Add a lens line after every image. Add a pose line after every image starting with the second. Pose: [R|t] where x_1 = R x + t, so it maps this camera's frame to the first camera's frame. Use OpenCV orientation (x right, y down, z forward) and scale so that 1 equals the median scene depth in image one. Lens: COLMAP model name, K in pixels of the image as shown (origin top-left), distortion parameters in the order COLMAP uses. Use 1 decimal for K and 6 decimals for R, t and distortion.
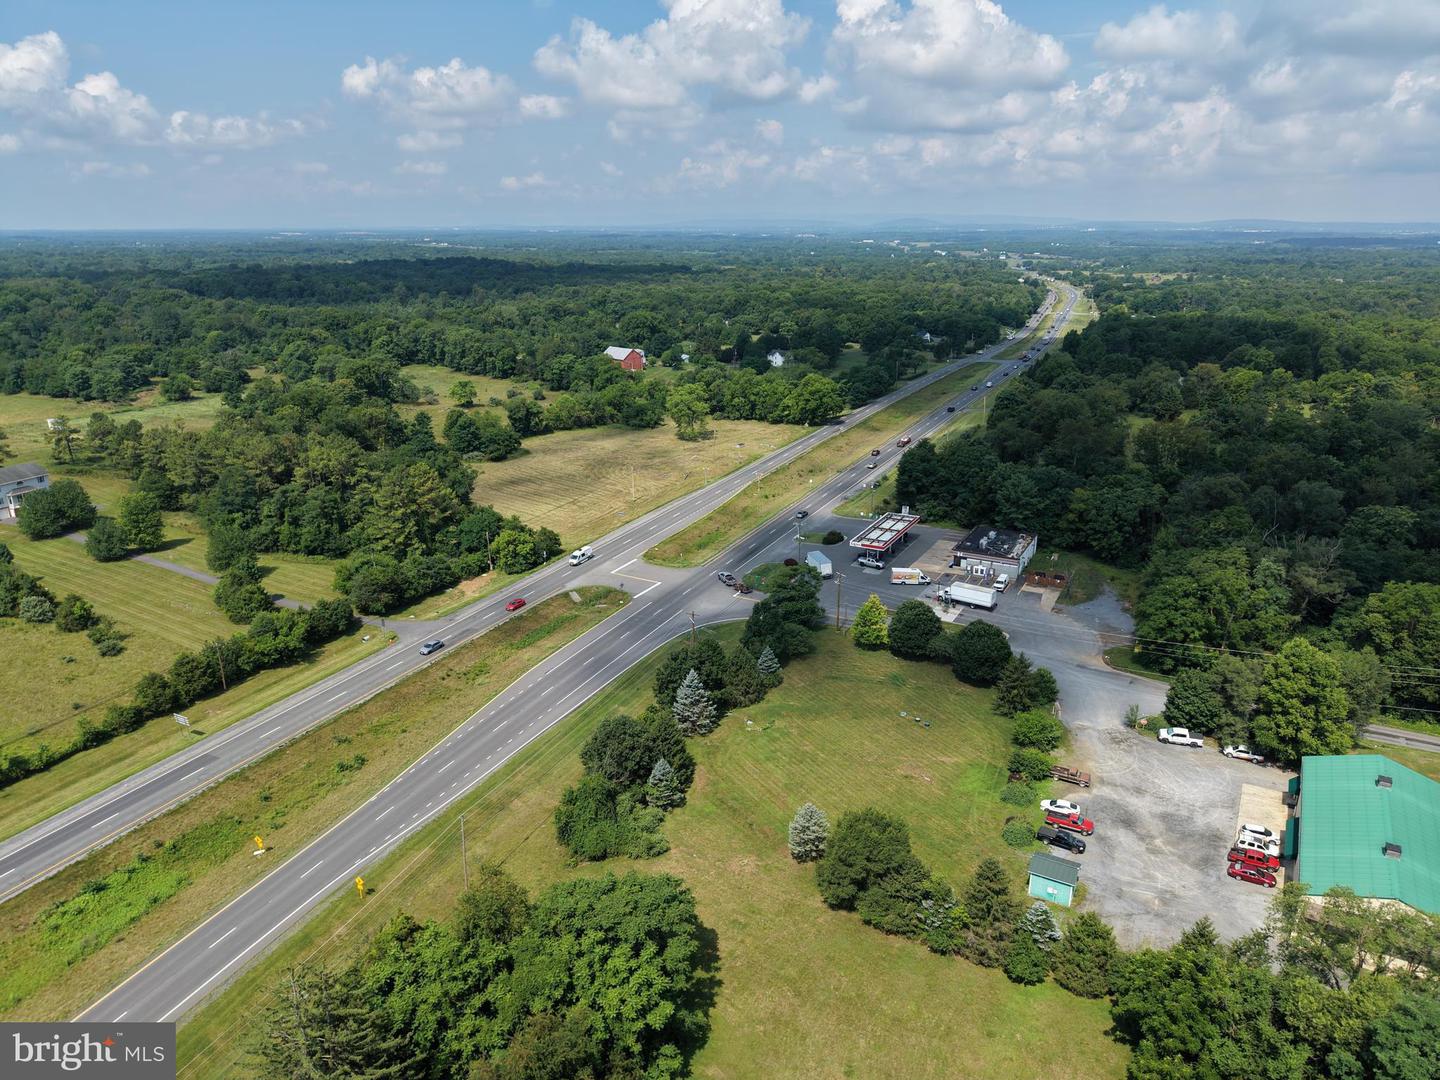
lens RADIAL K [[937.8, 0, 720.0], [0, 937.8, 540.0], [0, 0, 1]] dist [0.048478, -0.055121]
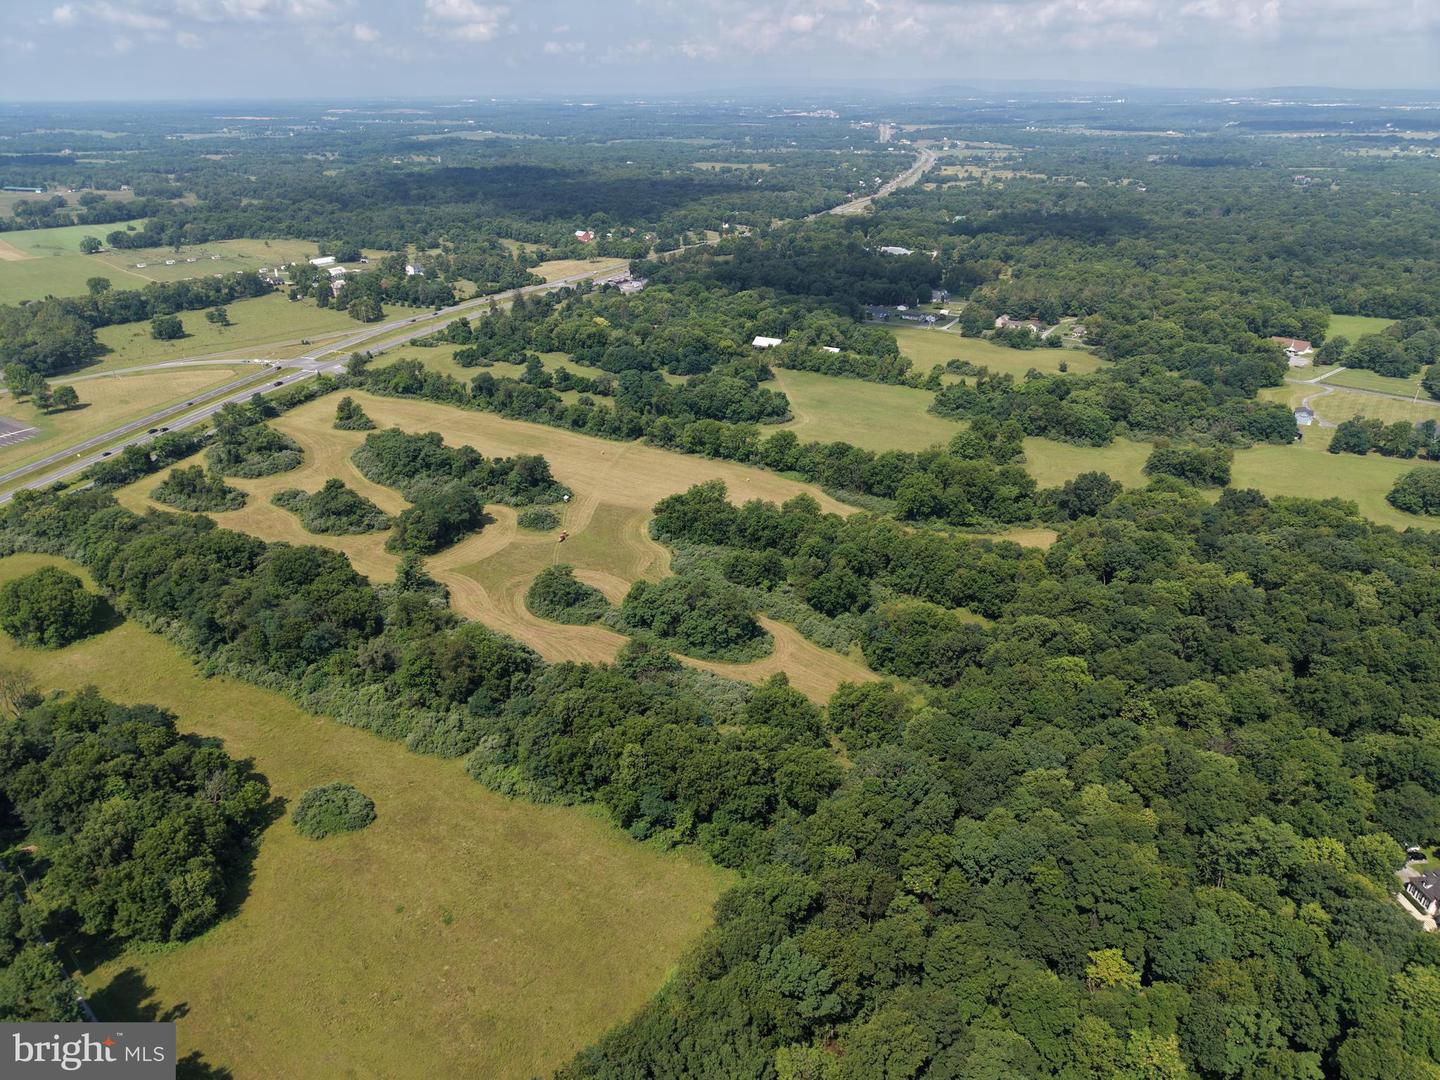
lens RADIAL K [[949.8, 0, 720.0], [0, 949.8, 540.0], [0, 0, 1]] dist [0.039988, -0.035679]
pose [[0.998932, 0.015223, -0.043623, 0.453340], [-0.010011, 0.993044, 0.117314, 0.363779], [0.045105, -0.116752, 0.992136, -1.880561]]
